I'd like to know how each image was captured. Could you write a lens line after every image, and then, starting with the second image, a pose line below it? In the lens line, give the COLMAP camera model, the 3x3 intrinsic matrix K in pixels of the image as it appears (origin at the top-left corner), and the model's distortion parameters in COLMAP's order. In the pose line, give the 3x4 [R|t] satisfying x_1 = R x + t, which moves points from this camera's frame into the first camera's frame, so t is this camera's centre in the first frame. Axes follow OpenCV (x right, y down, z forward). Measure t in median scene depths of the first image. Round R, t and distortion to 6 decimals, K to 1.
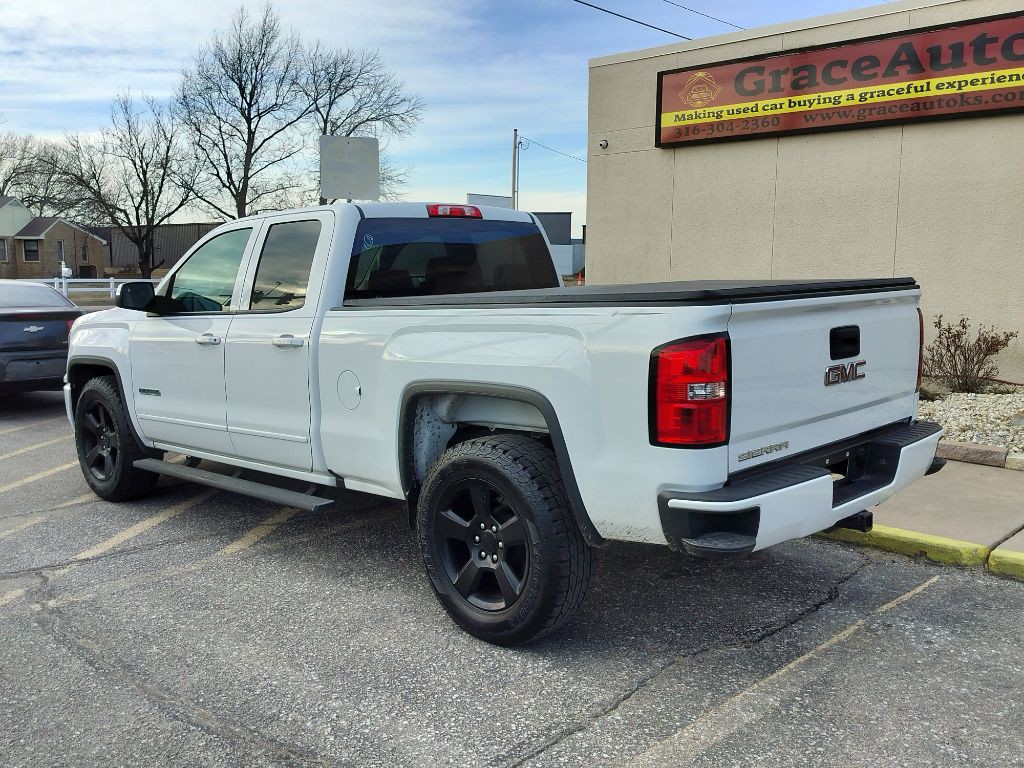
lens RADIAL K [[944.7, 0, 509.4], [0, 944.7, 389.2], [0, 0, 1]] dist [0.076419, -0.112660]
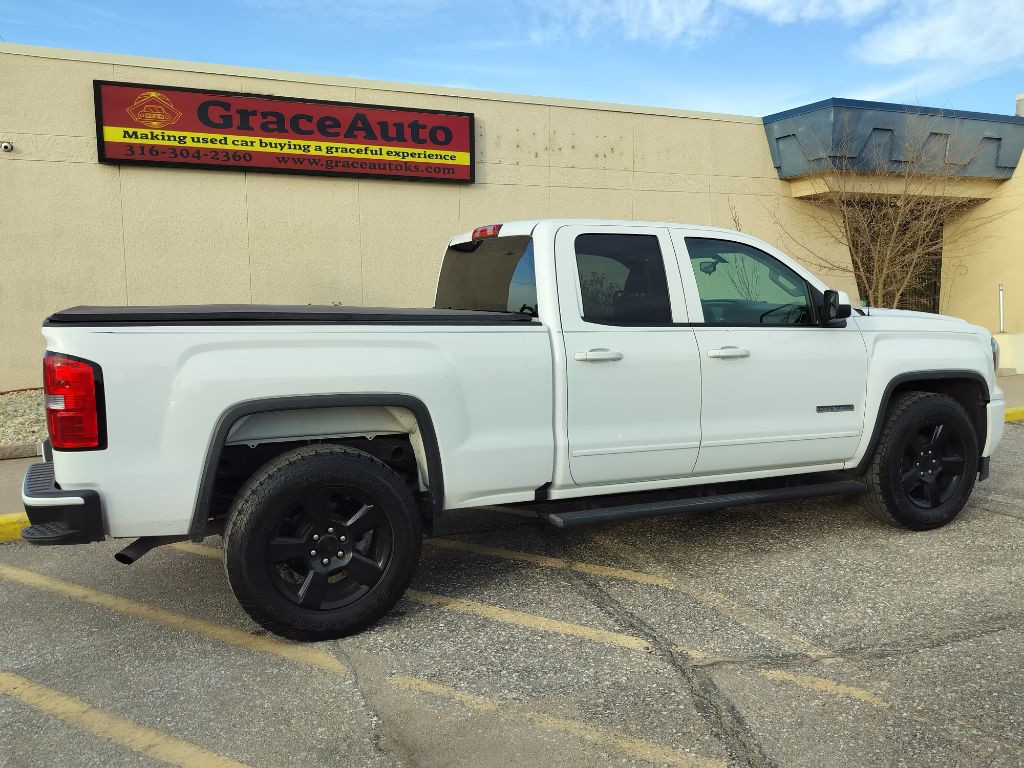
lens RADIAL K [[836.9, 0, 516.6], [0, 836.9, 383.7], [0, 0, 1]] dist [0.071984, -0.097153]
pose [[0.363406, -0.107538, 0.925404, -0.563165], [0.133550, 0.989070, 0.062492, -0.048794], [-0.922009, 0.100878, 0.373795, 0.413276]]
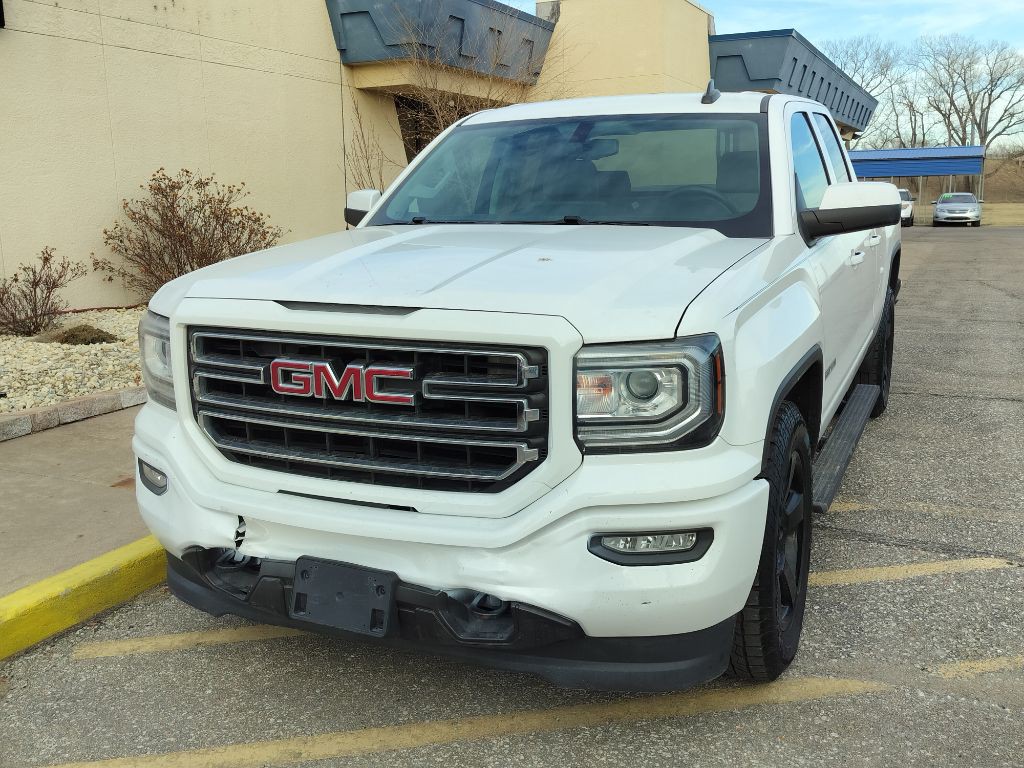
lens RADIAL K [[989.4, 0, 521.9], [0, 989.4, 379.1], [0, 0, 1]] dist [0.108512, -0.179088]
pose [[-0.342056, -0.162794, 0.925471, -0.510681], [0.143858, 0.964197, 0.222776, -0.091072], [-0.928602, 0.209339, -0.306390, 0.782289]]
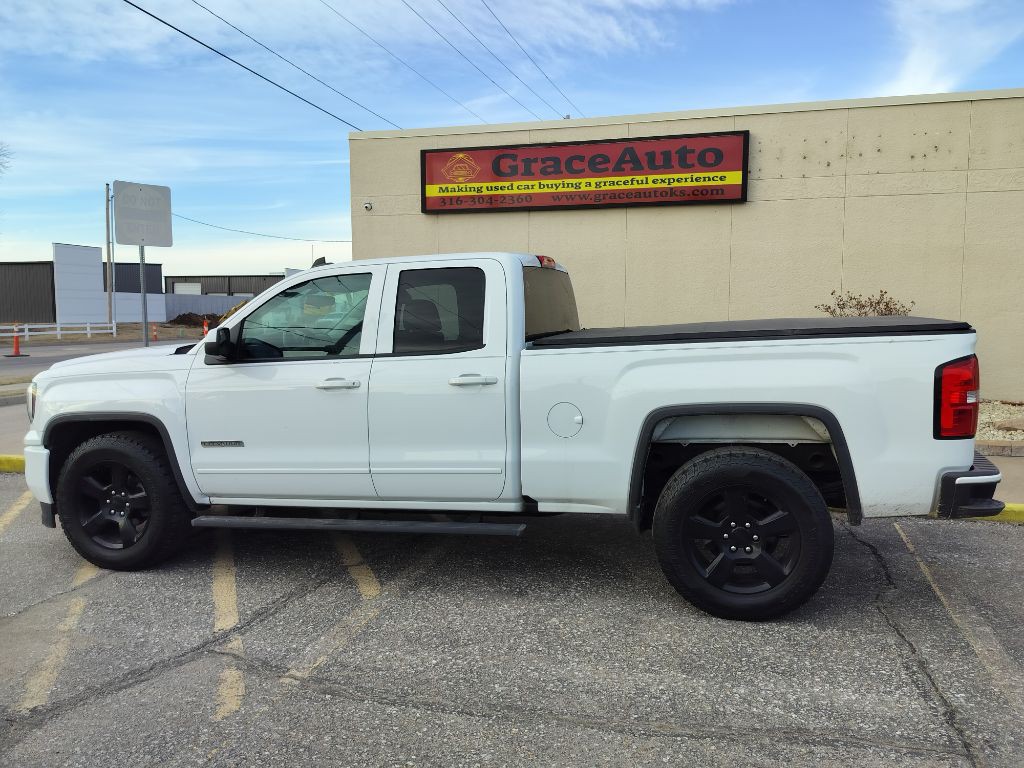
lens RADIAL K [[809.8, 0, 509.8], [0, 809.8, 384.0], [0, 0, 1]] dist [0.082944, -0.124069]
pose [[0.875457, -0.046460, 0.481058, -0.292853], [0.067565, 0.997359, -0.026636, -0.008817], [-0.478550, 0.055821, 0.876284, 0.085572]]
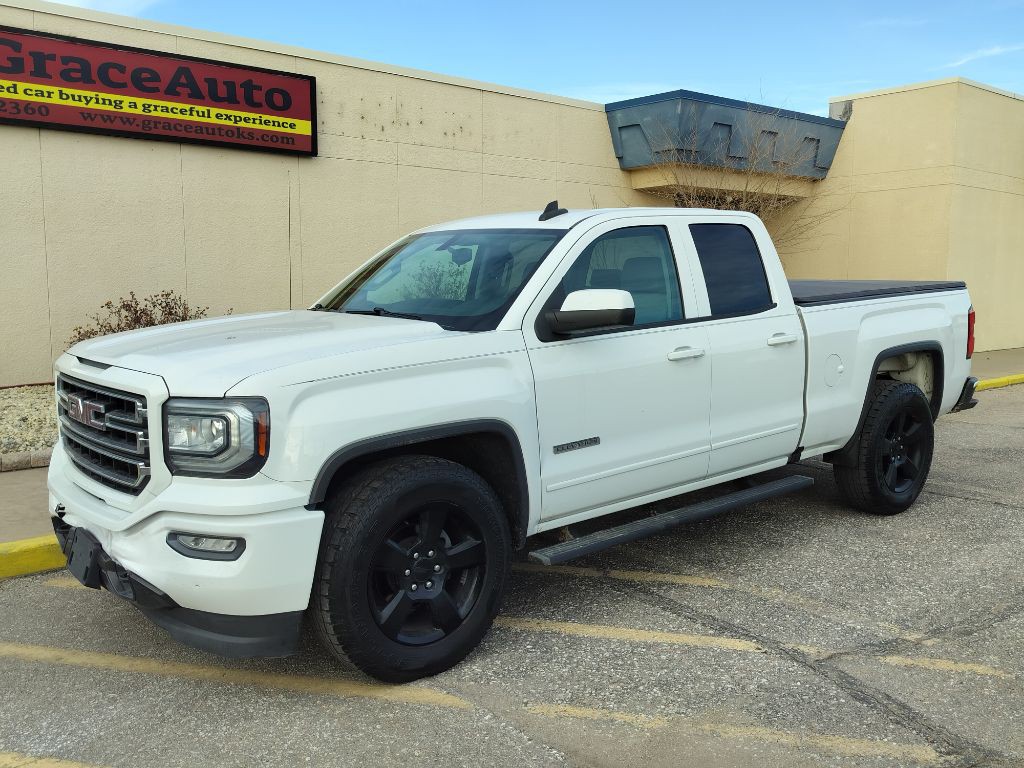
lens RADIAL K [[924.3, 0, 520.3], [0, 924.3, 382.3], [0, 0, 1]] dist [0.083477, -0.121093]
pose [[0.087805, -0.107545, 0.990315, -0.599328], [0.130634, 0.986812, 0.095583, -0.064883], [-0.987535, 0.120977, 0.100696, 0.549602]]
